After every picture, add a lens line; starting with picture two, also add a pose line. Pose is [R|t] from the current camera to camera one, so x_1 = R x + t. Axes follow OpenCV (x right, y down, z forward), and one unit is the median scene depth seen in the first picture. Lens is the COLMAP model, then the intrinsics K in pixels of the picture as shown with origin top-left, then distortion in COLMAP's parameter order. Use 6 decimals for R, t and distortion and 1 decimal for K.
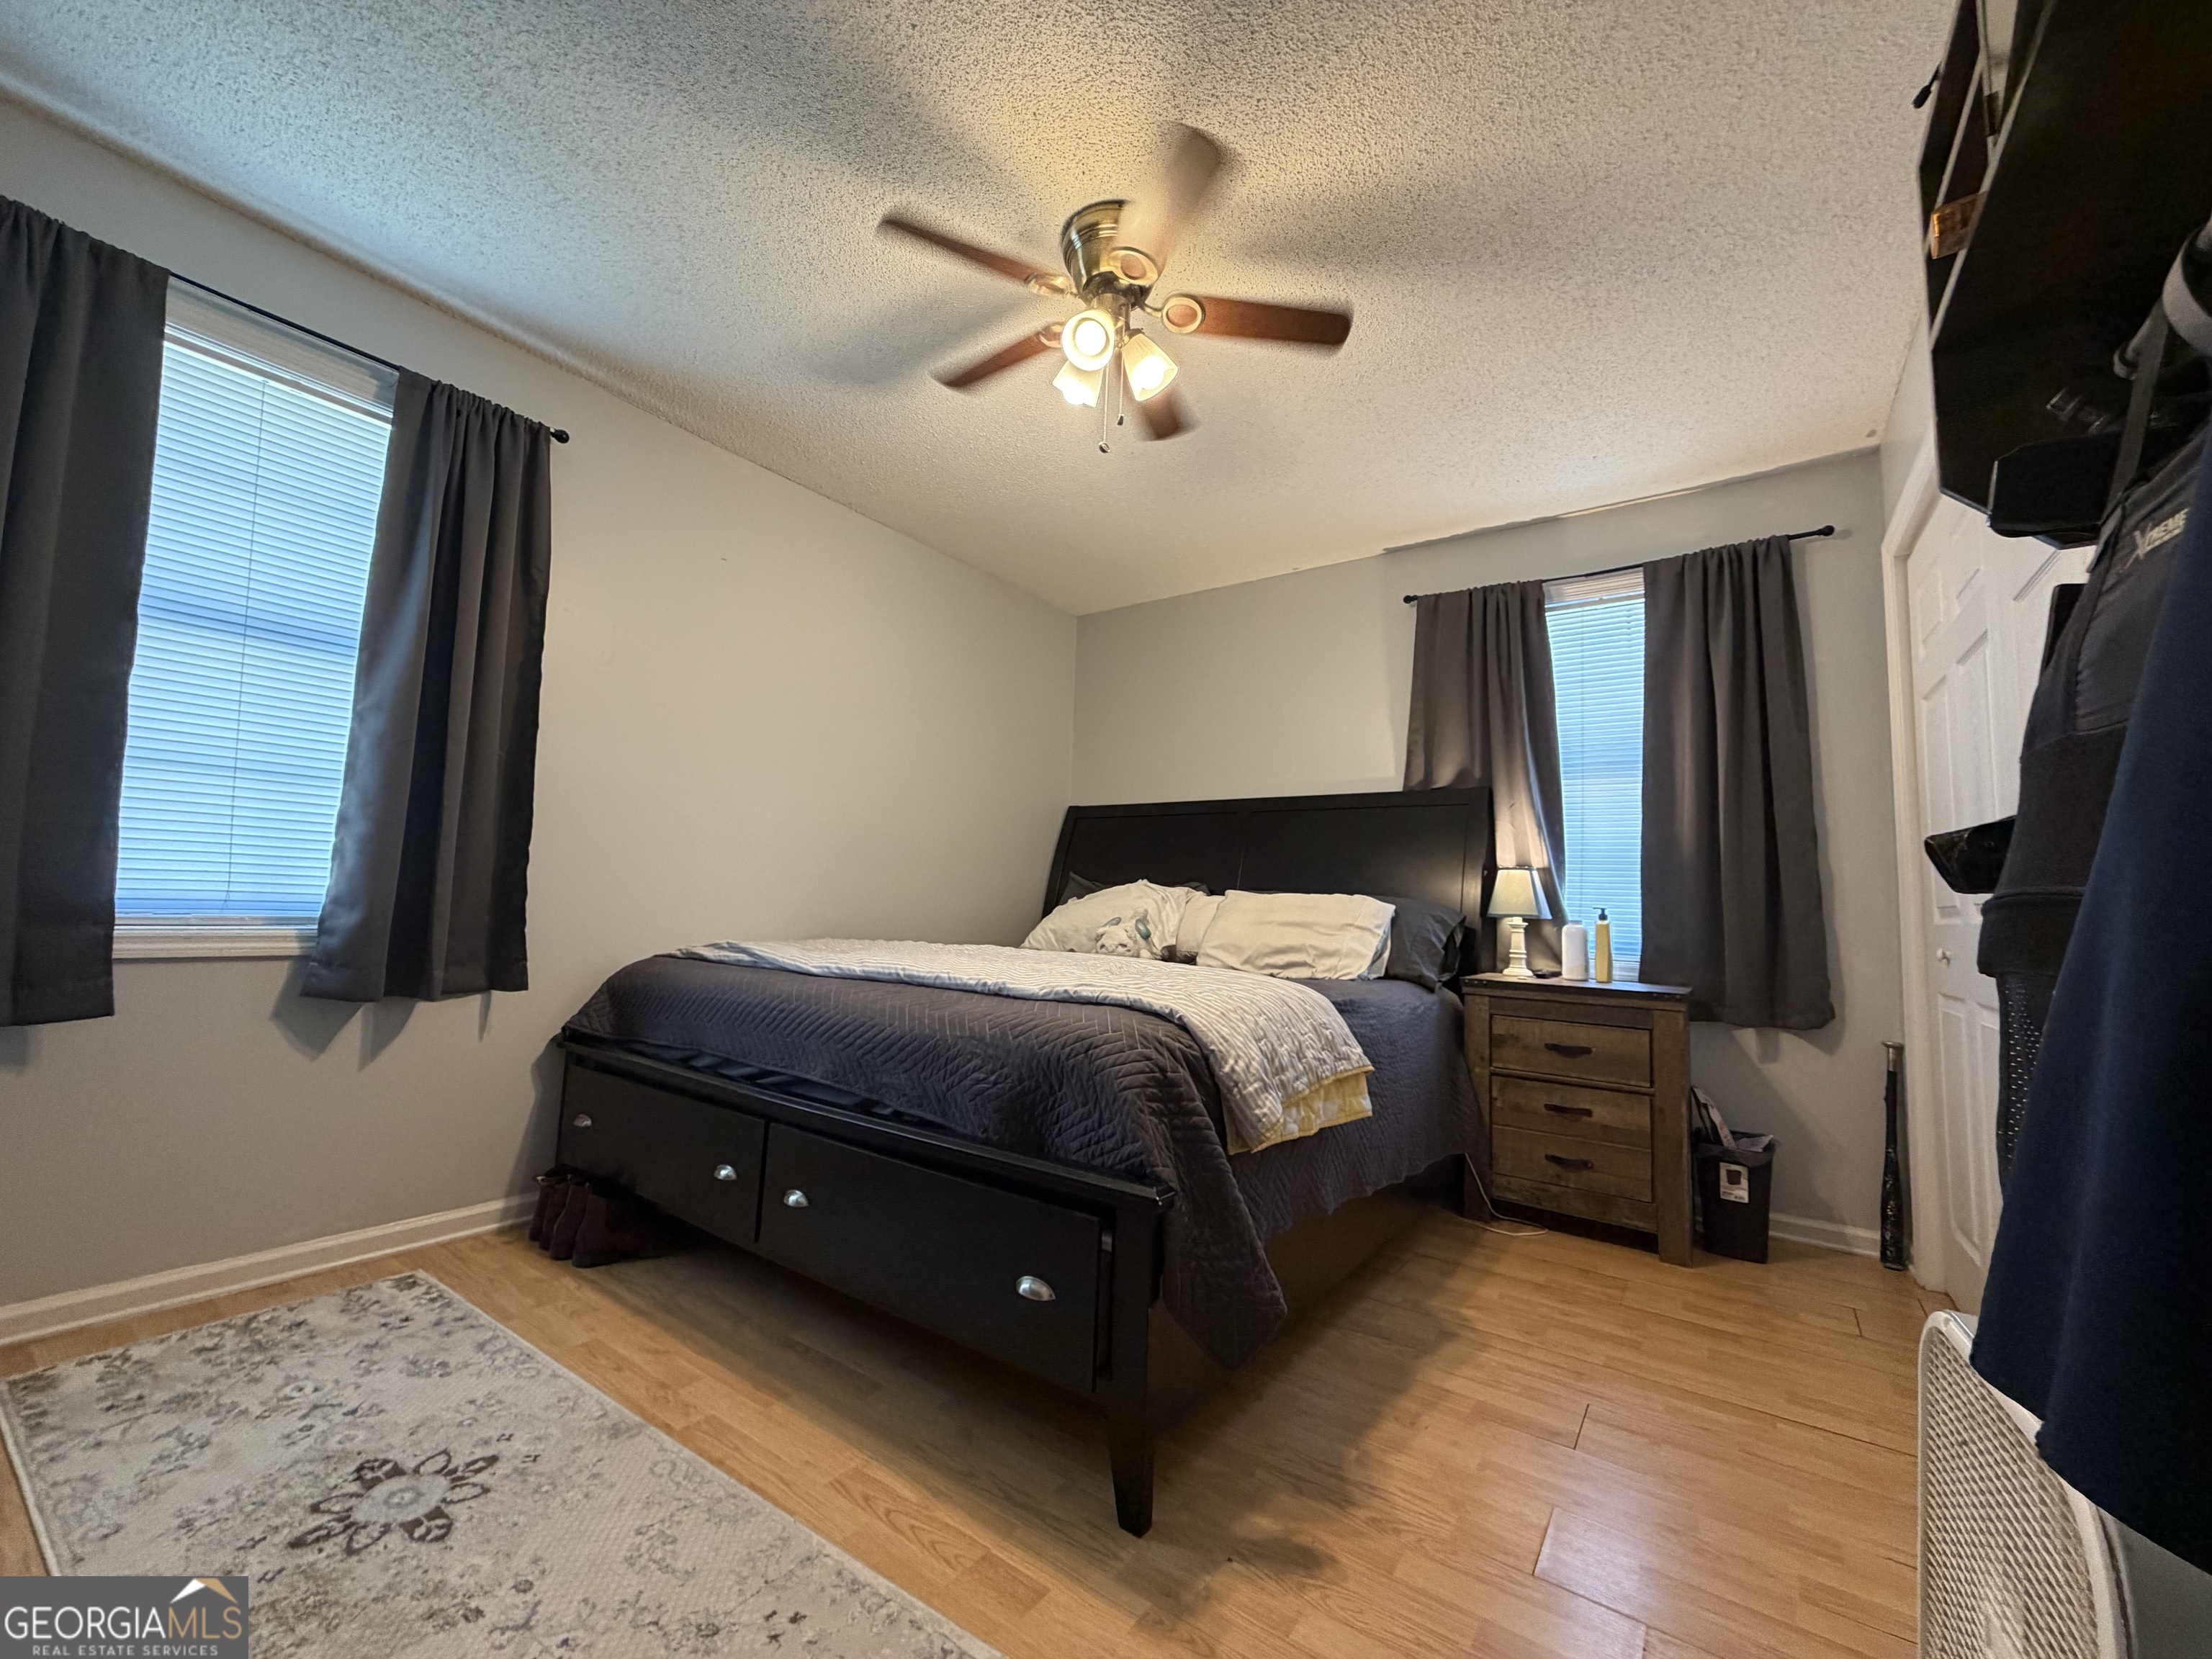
lens RADIAL K [[883.0, 0, 1098.2], [0, 883.0, 829.9], [0, 0, 1]] dist [0.000992, -0.000204]
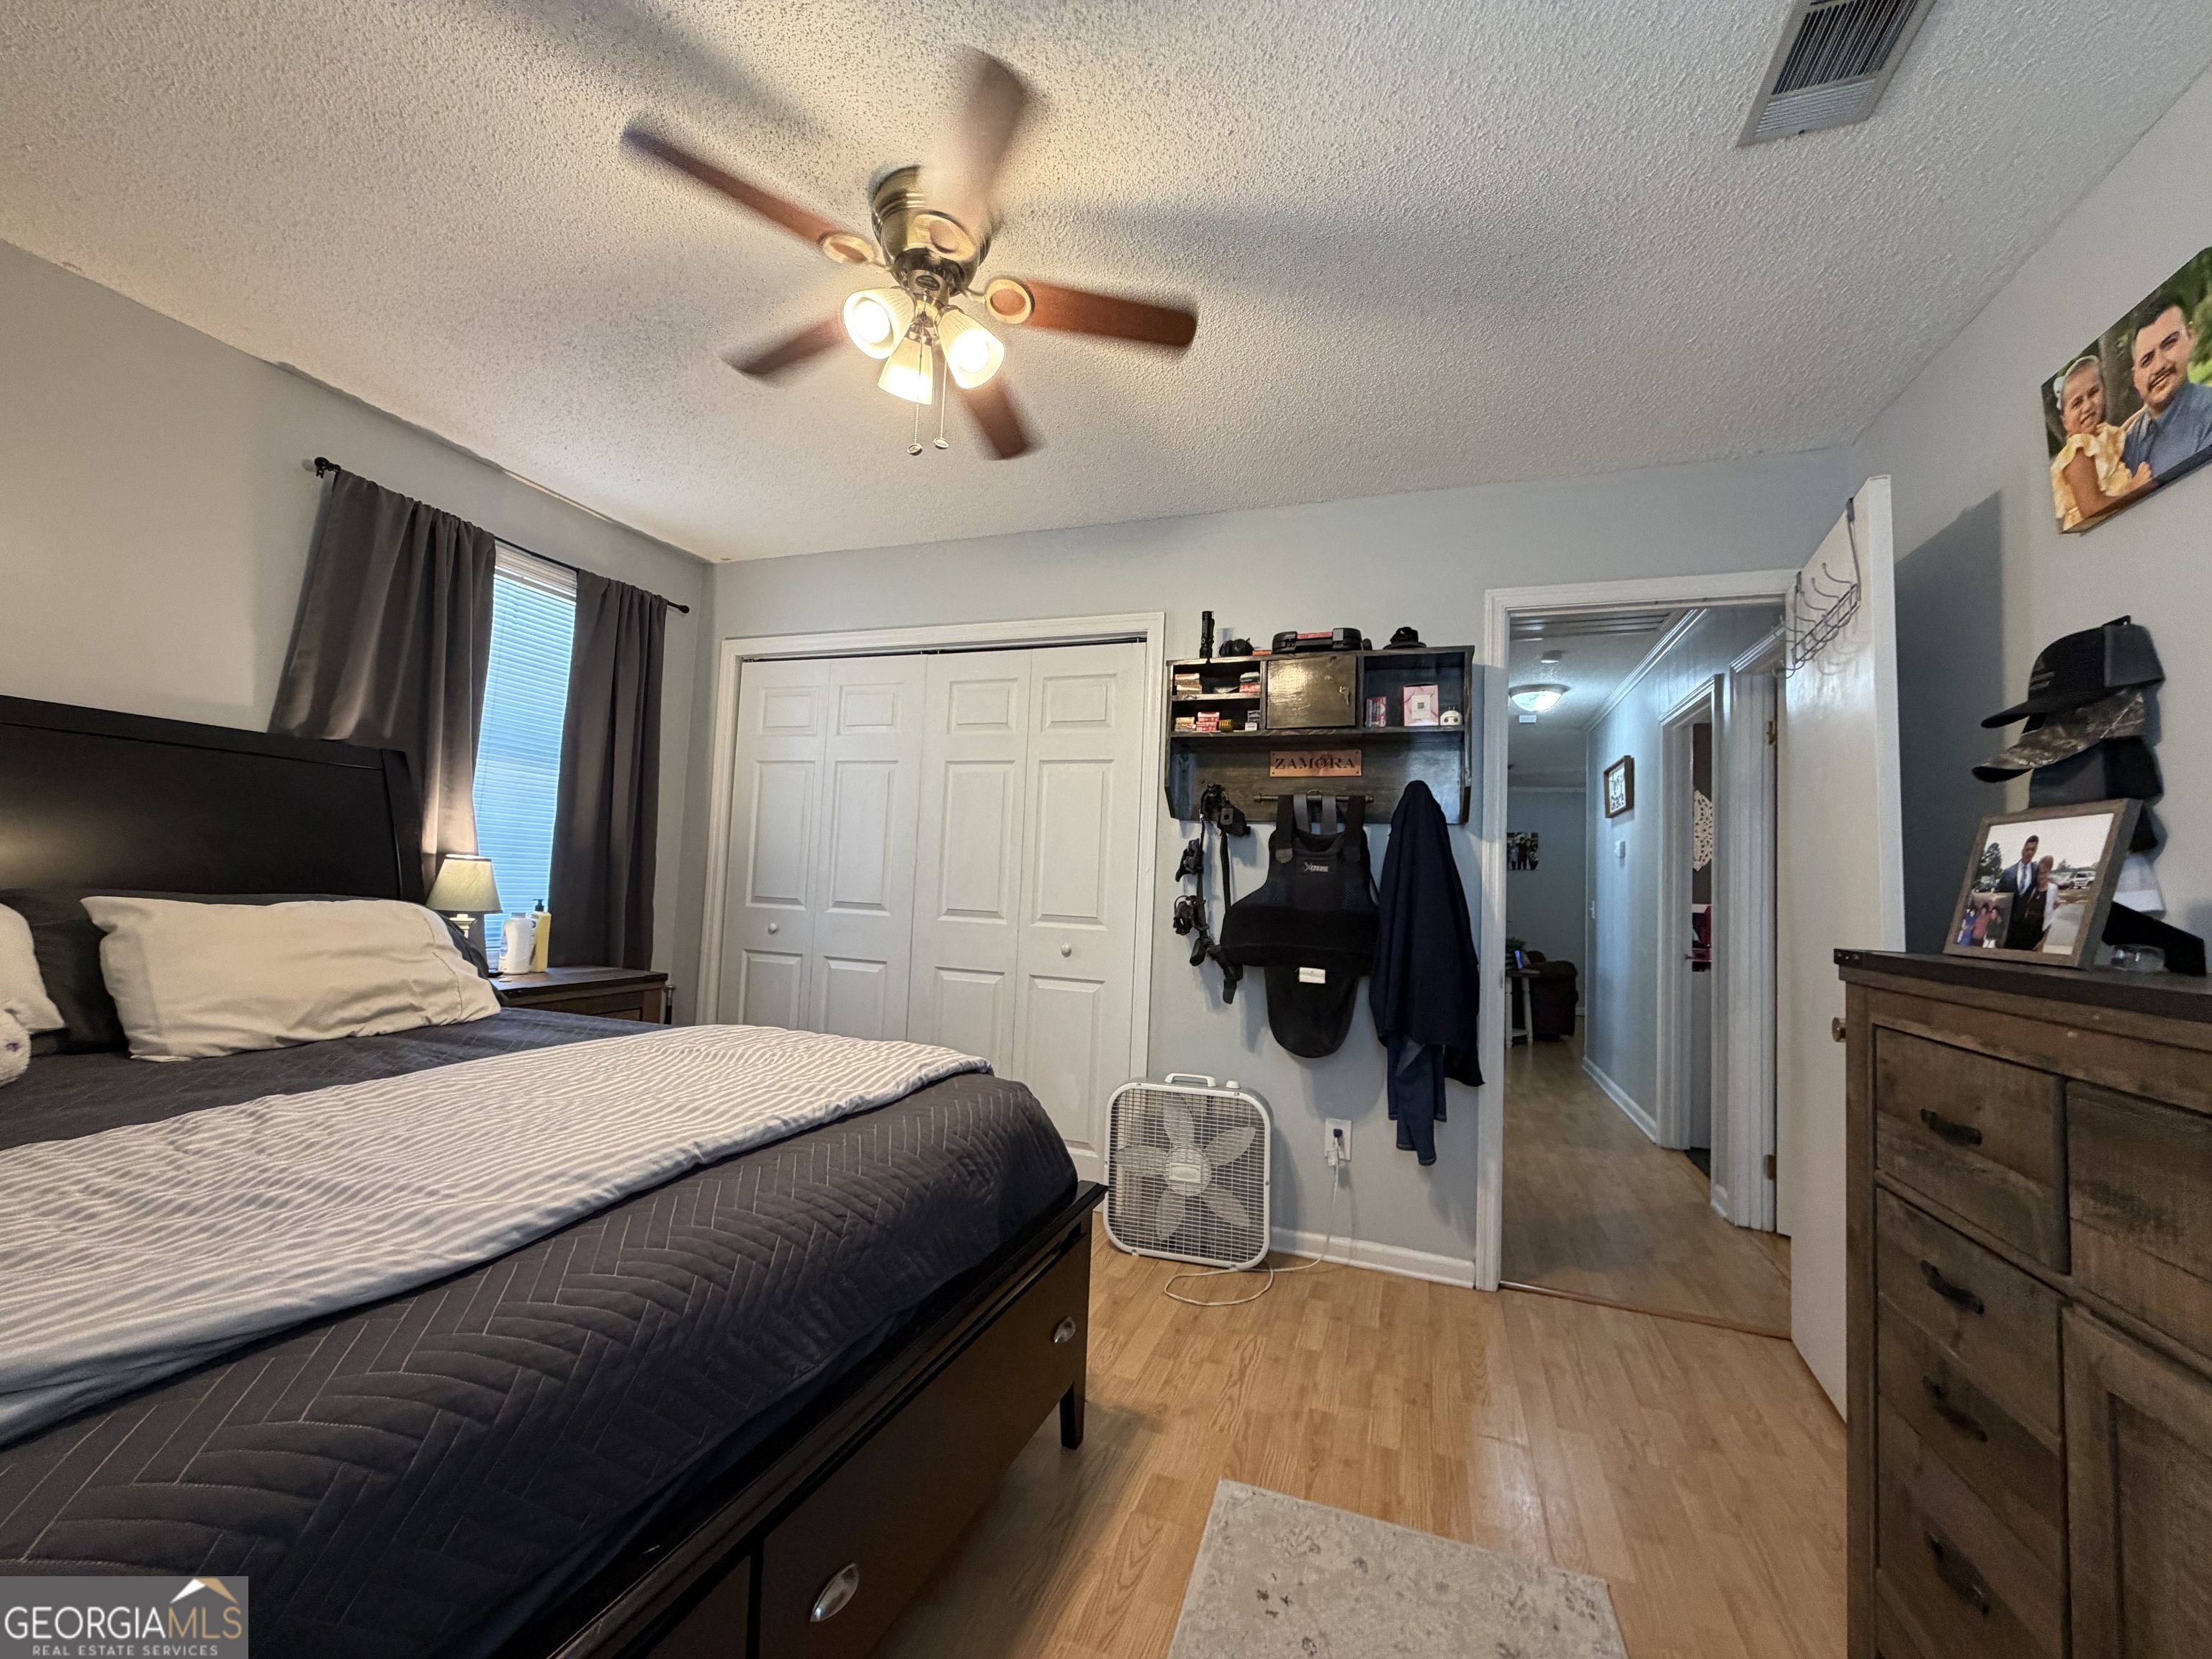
lens RADIAL K [[883.0, 0, 1099.2], [0, 883.0, 827.9], [0, 0, 1]] dist [0.000992, -0.000204]
pose [[-0.263065, 0.011199, 0.964713, -0.562235], [-0.139666, 0.988957, -0.049566, -0.030956], [-0.954615, -0.147777, -0.258596, 0.640593]]
